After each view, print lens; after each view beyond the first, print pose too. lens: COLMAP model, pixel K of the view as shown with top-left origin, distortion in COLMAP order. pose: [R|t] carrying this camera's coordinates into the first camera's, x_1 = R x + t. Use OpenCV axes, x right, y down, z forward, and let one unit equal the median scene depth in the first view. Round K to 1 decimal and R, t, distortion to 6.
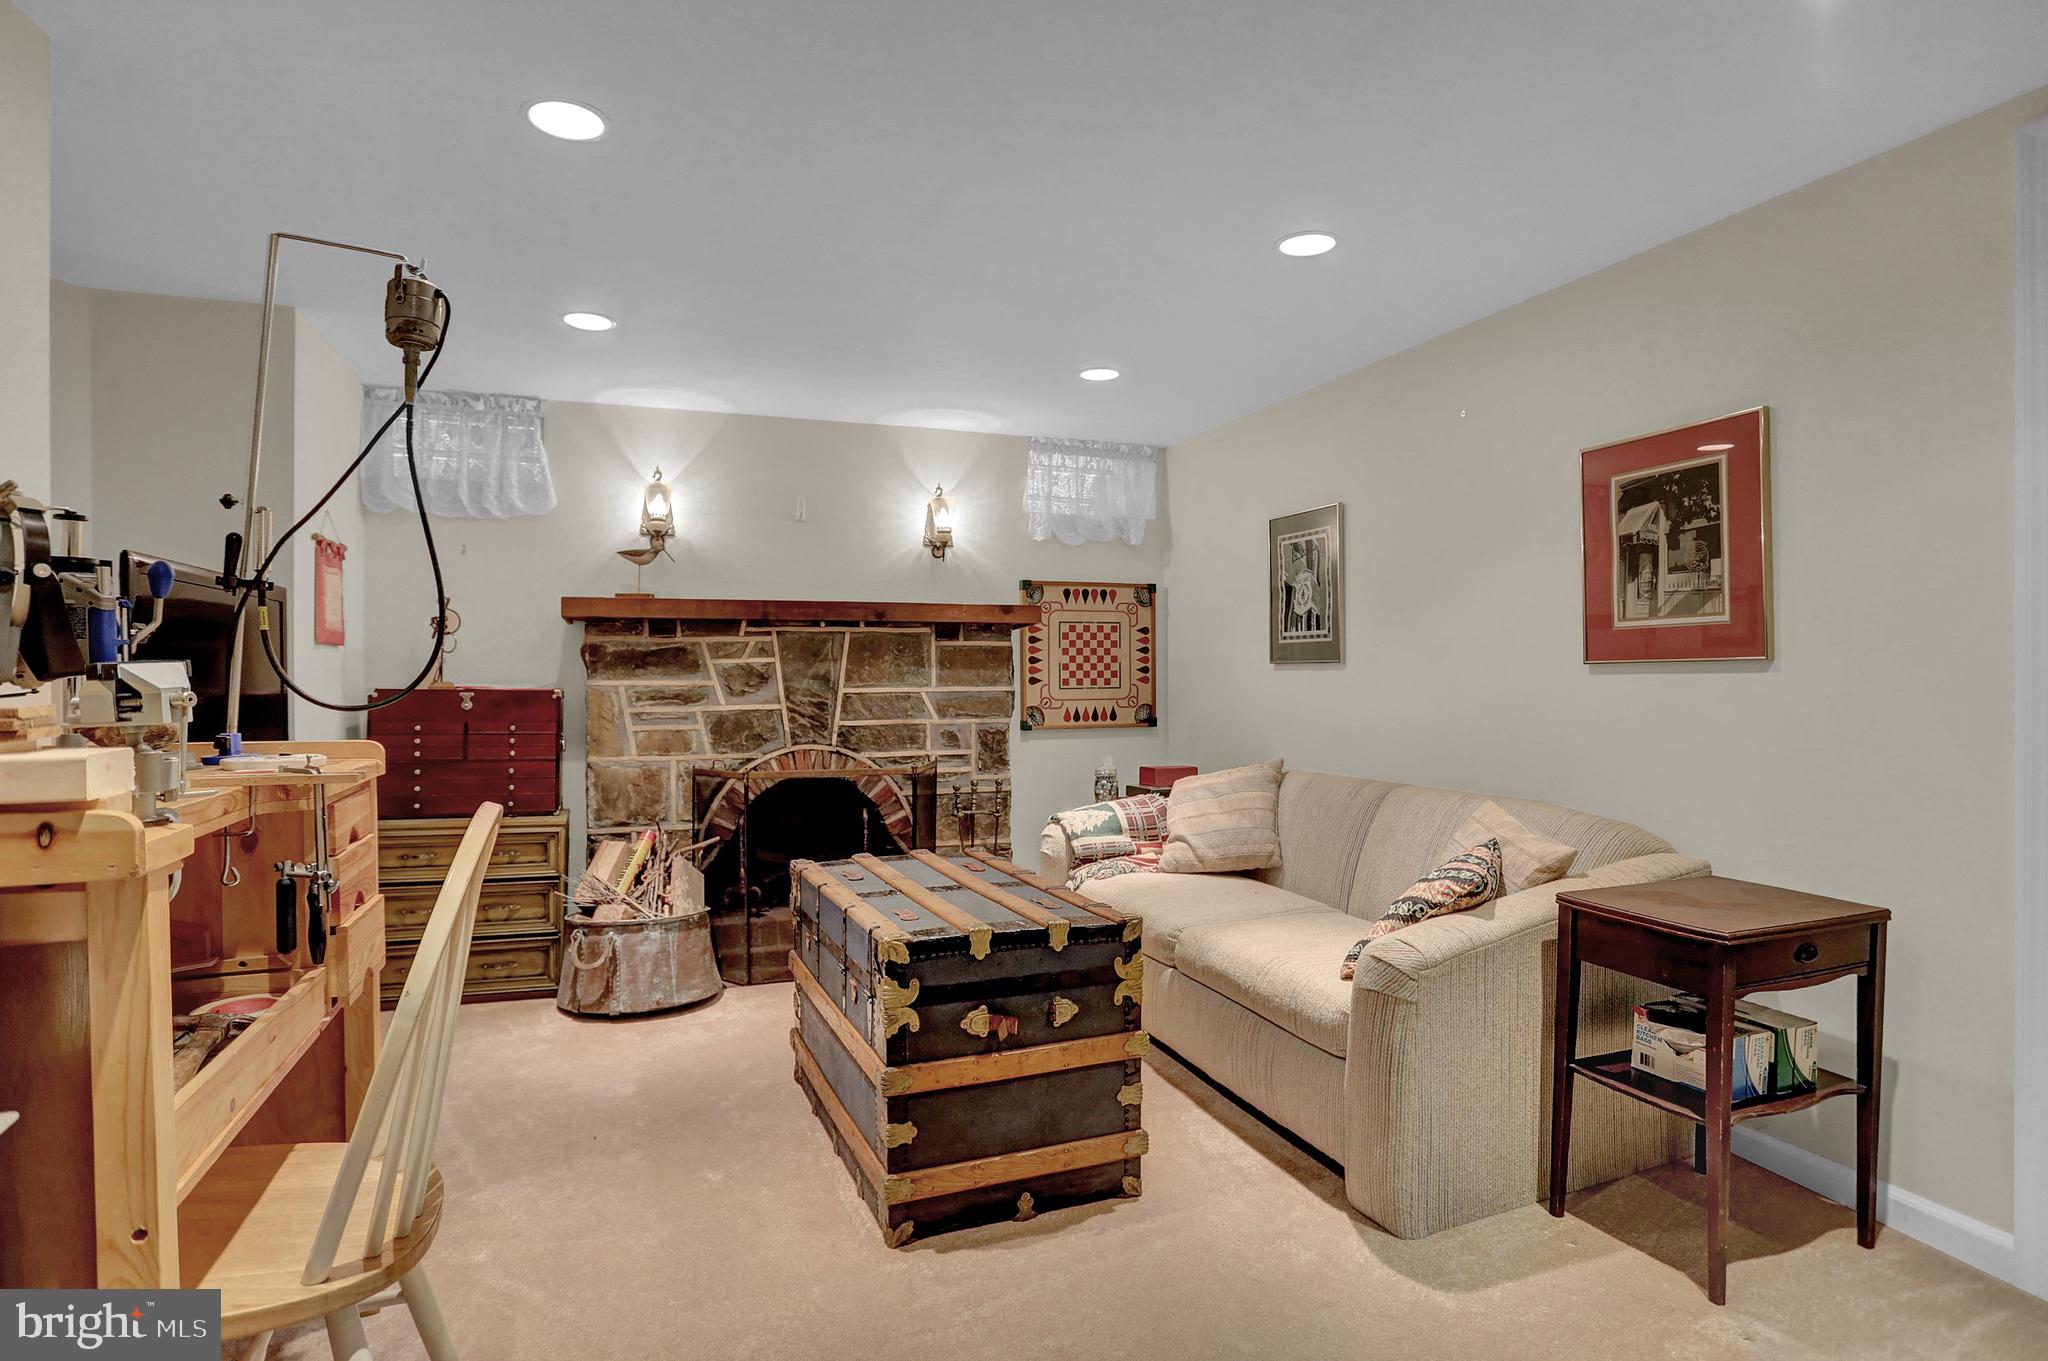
lens RADIAL K [[1073.7, 0, 1024.0], [0, 1073.7, 680.5], [0, 0, 1]] dist [-0.073454, 0.037297]
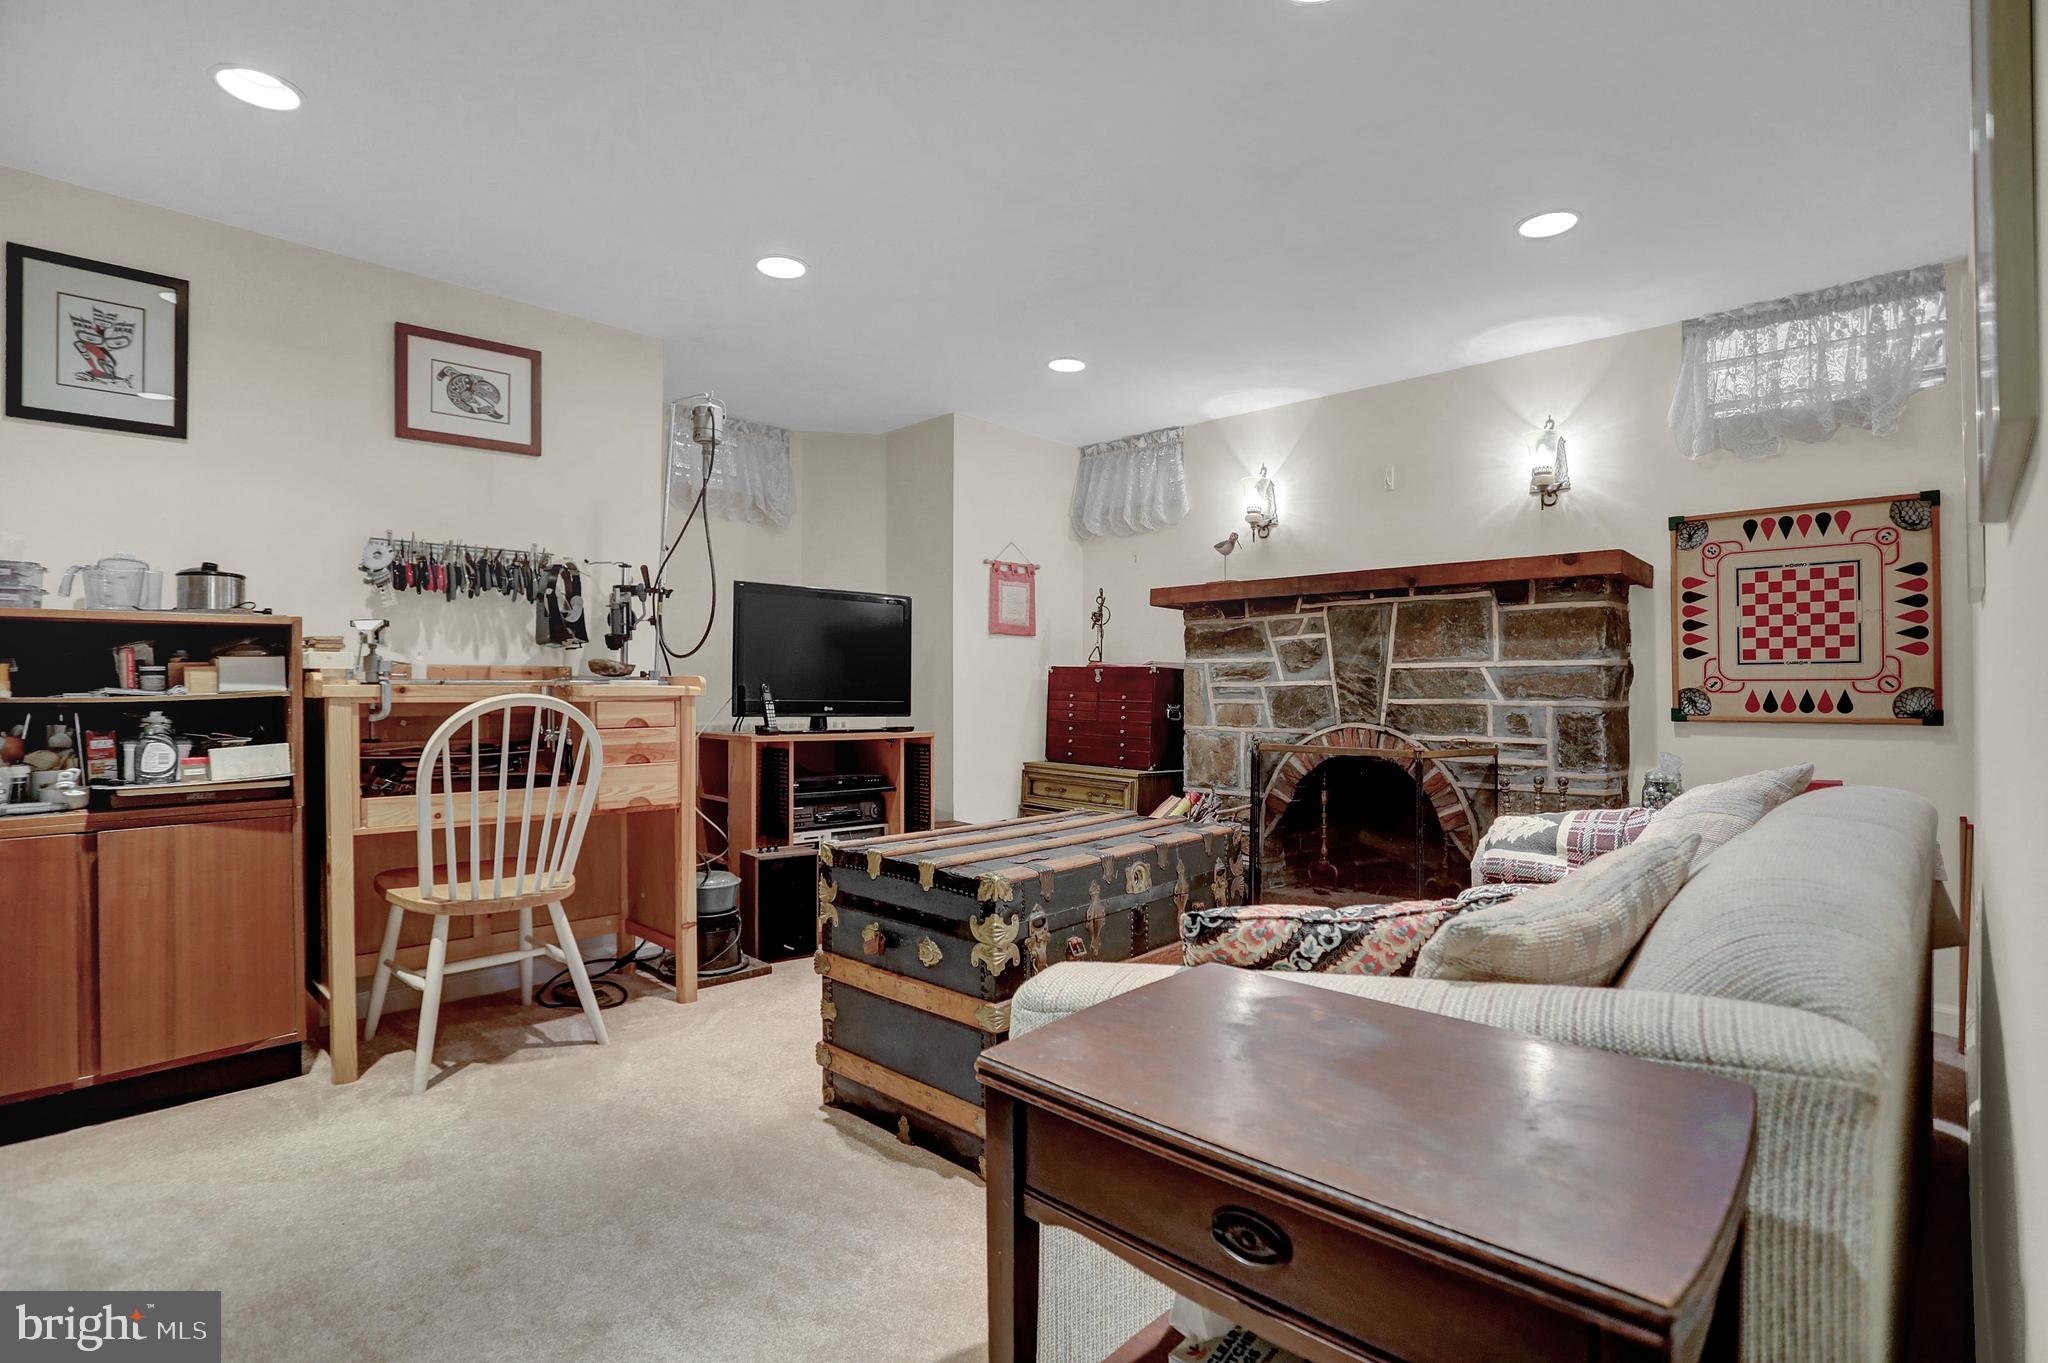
lens RADIAL K [[993.0, 0, 1025.8], [0, 993.0, 684.2], [0, 0, 1]] dist [-0.071871, 0.031349]
pose [[0.410621, -0.001579, -0.911805, 0.475370], [-0.009880, 0.999932, -0.006181, 0.033424], [0.911753, 0.011547, 0.410577, 0.364495]]
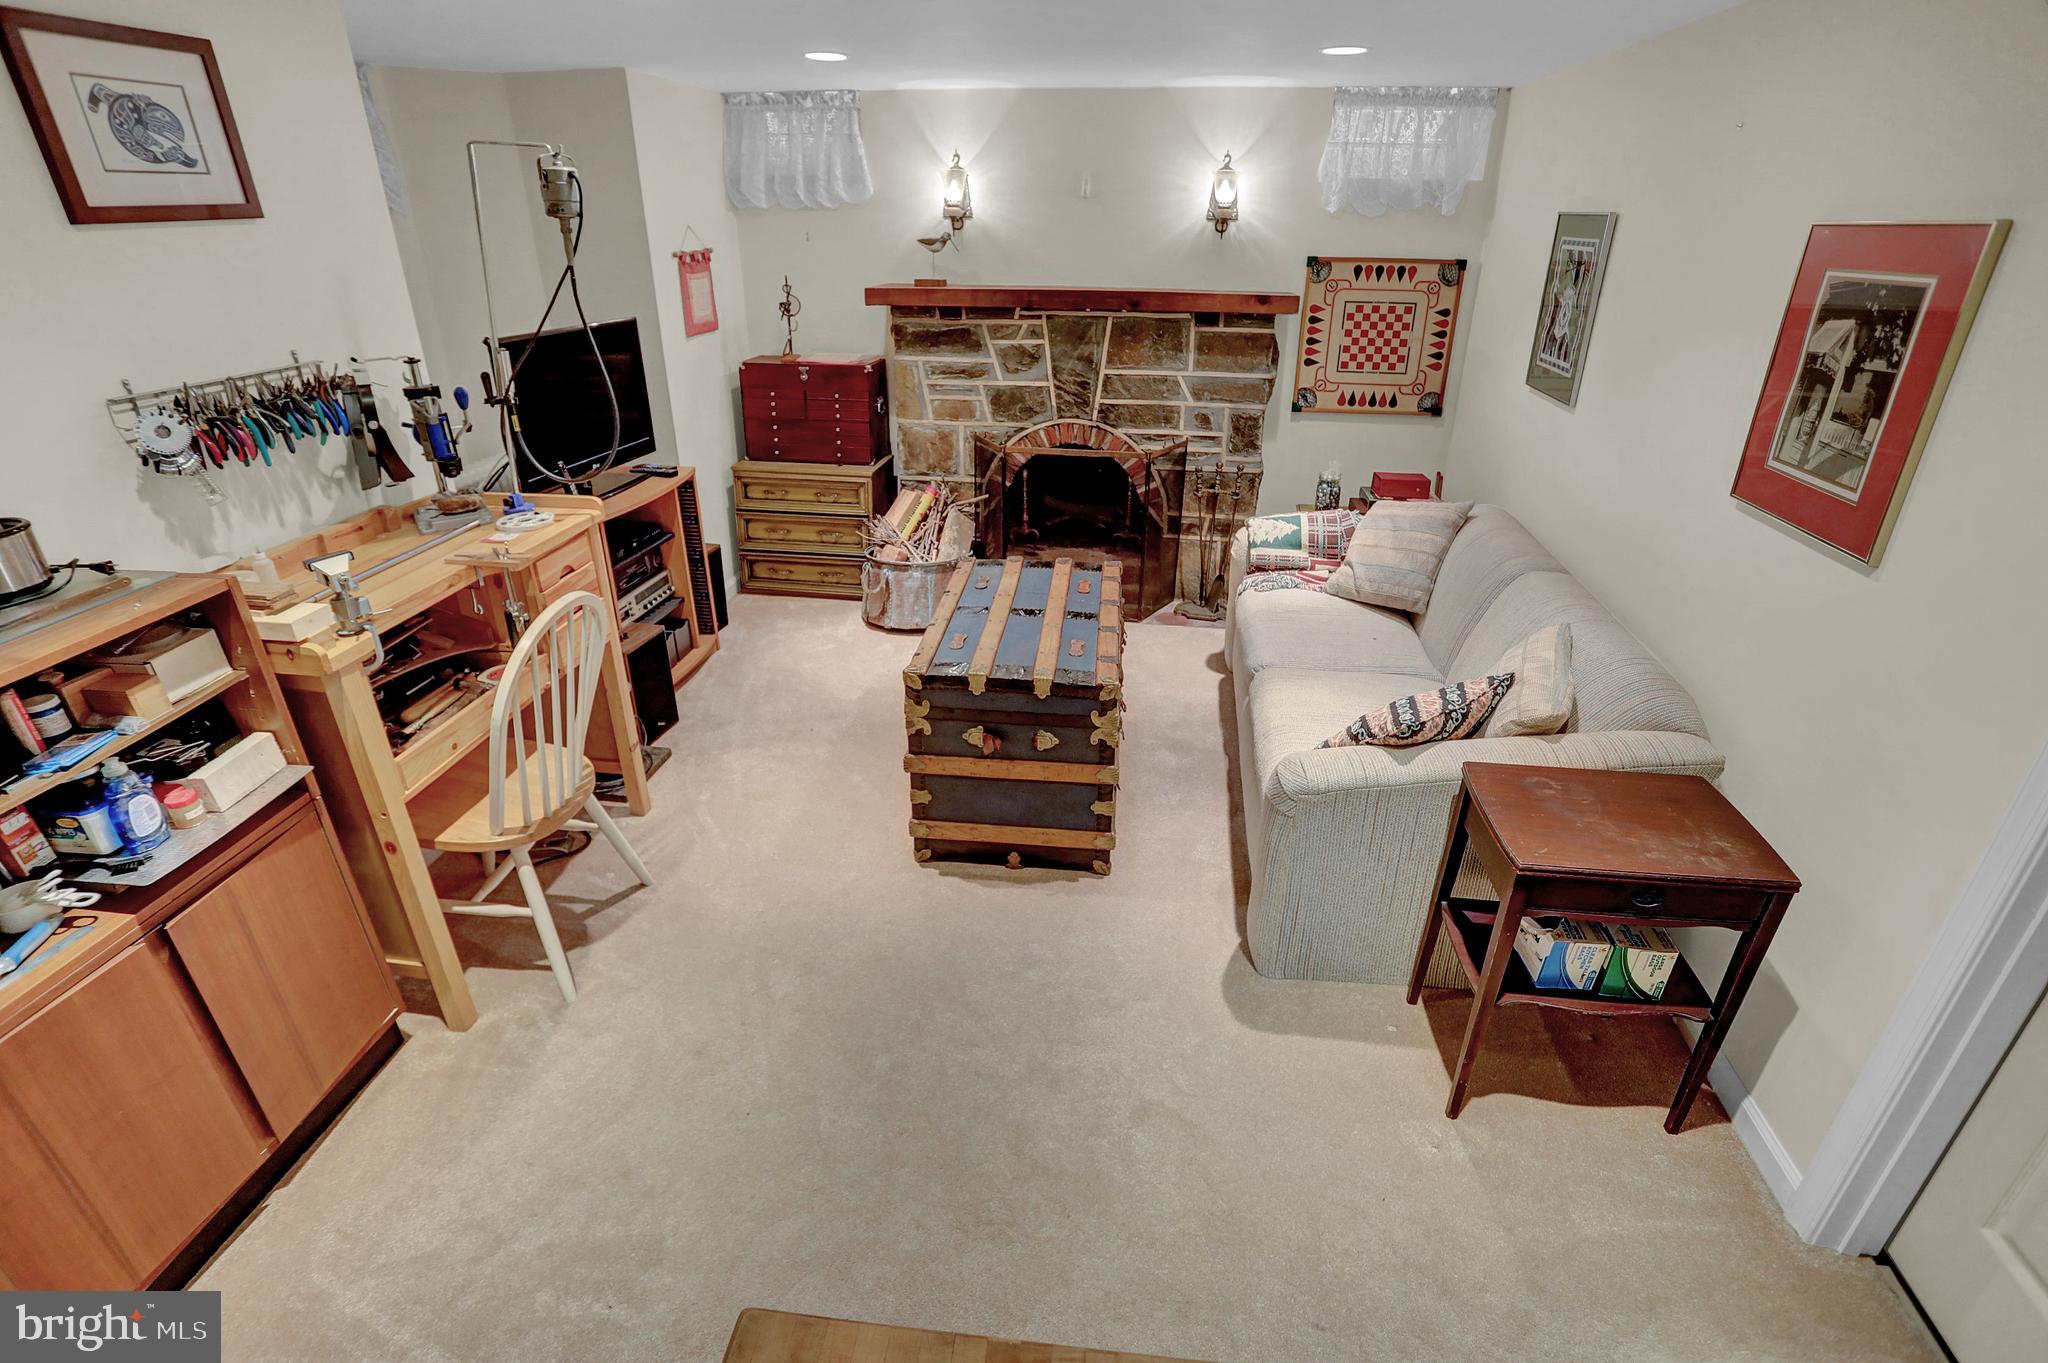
lens RADIAL K [[993.0, 0, 1025.8], [0, 993.0, 684.2], [0, 0, 1]] dist [-0.071871, 0.031349]
pose [[0.875777, 0.218082, -0.430644, 0.270172], [-0.009362, 0.899635, 0.436543, -0.144353], [0.482625, -0.378283, 0.789921, 0.032699]]
